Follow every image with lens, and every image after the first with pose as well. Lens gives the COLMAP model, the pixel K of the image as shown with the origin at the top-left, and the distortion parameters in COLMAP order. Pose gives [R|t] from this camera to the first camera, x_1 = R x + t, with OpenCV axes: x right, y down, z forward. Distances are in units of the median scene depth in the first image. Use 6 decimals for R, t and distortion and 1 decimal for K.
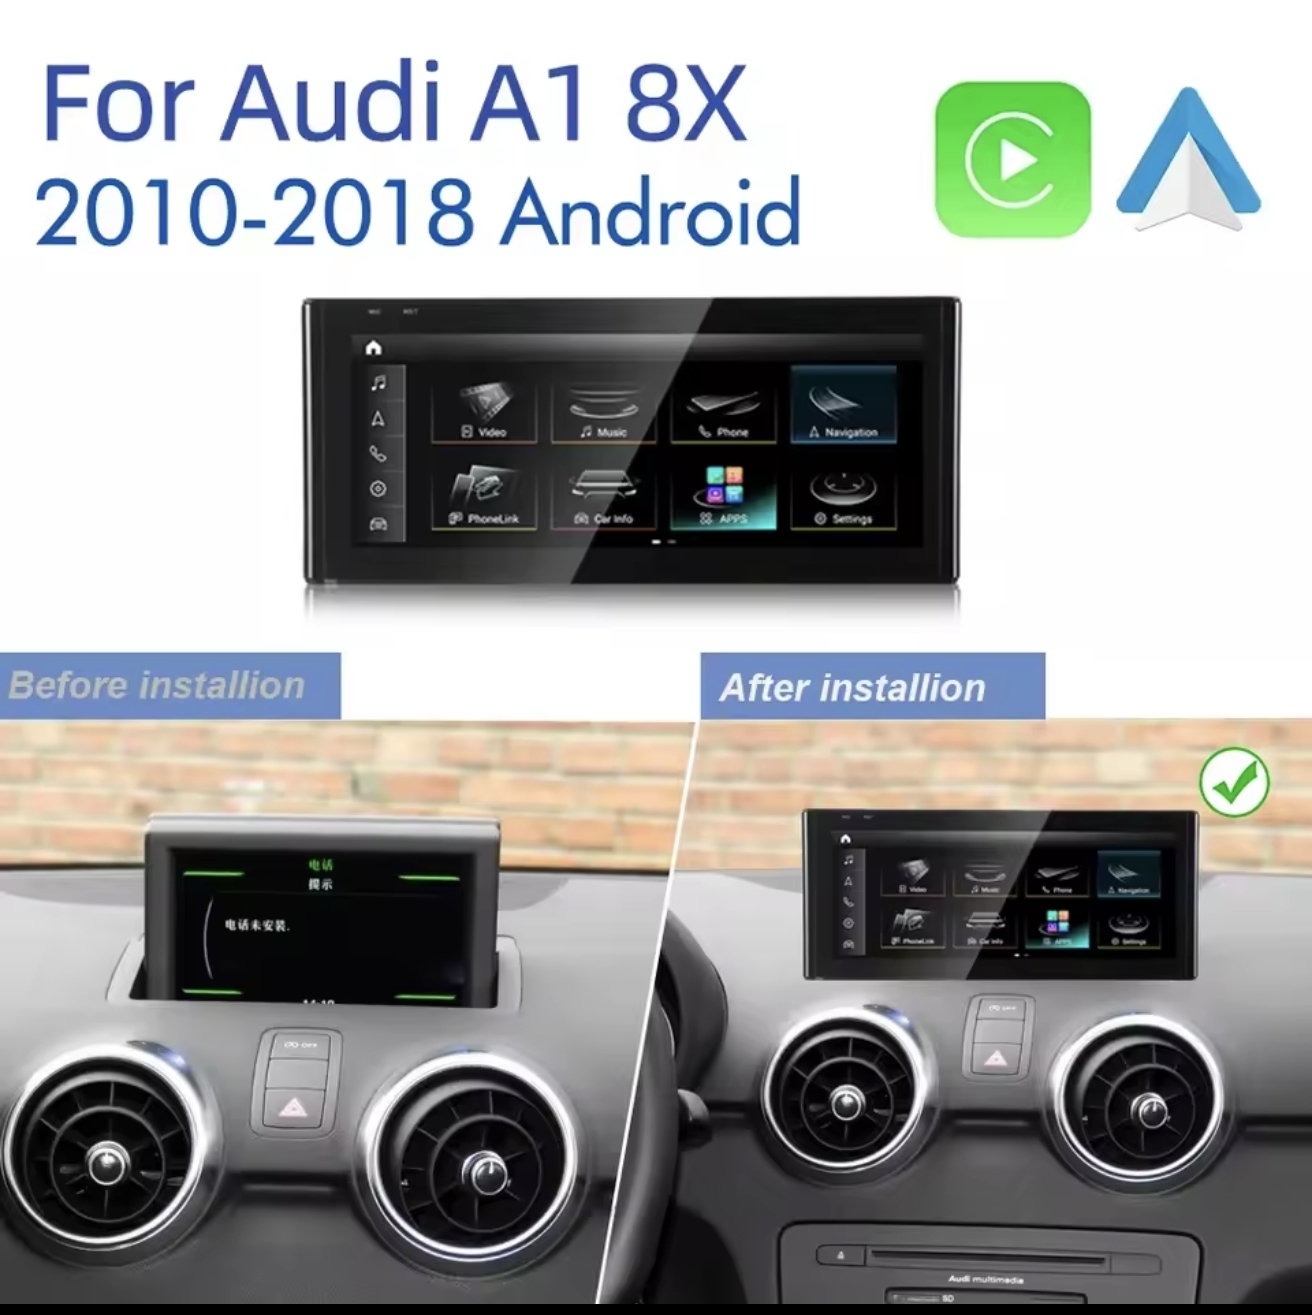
lens RADIAL K [[7800.4, 0, 655.9], [0, 7800.4, 656.5], [0, 0, 1]] dist [-0.378940, 0.000000]
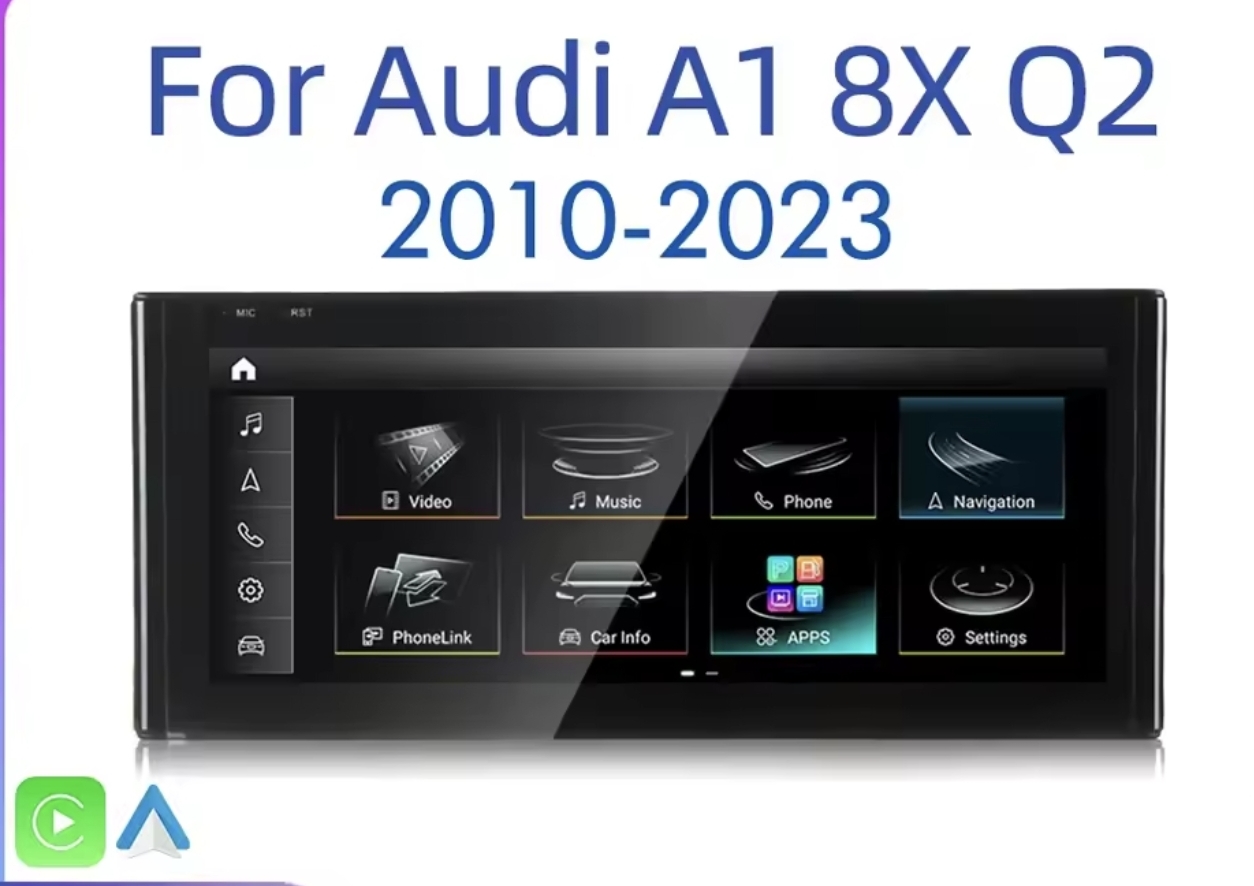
lens RADIAL K [[7560.1, 0, 627.2], [0, 7560.1, 443.6], [0, 0, 1]] dist [-0.223381, 0.000000]
pose [[0.999056, -0.000072, -0.043443, 0.021961], [-0.001299, 0.999502, -0.031523, -0.013979], [0.043424, 0.031550, 0.998558, 0.381011]]
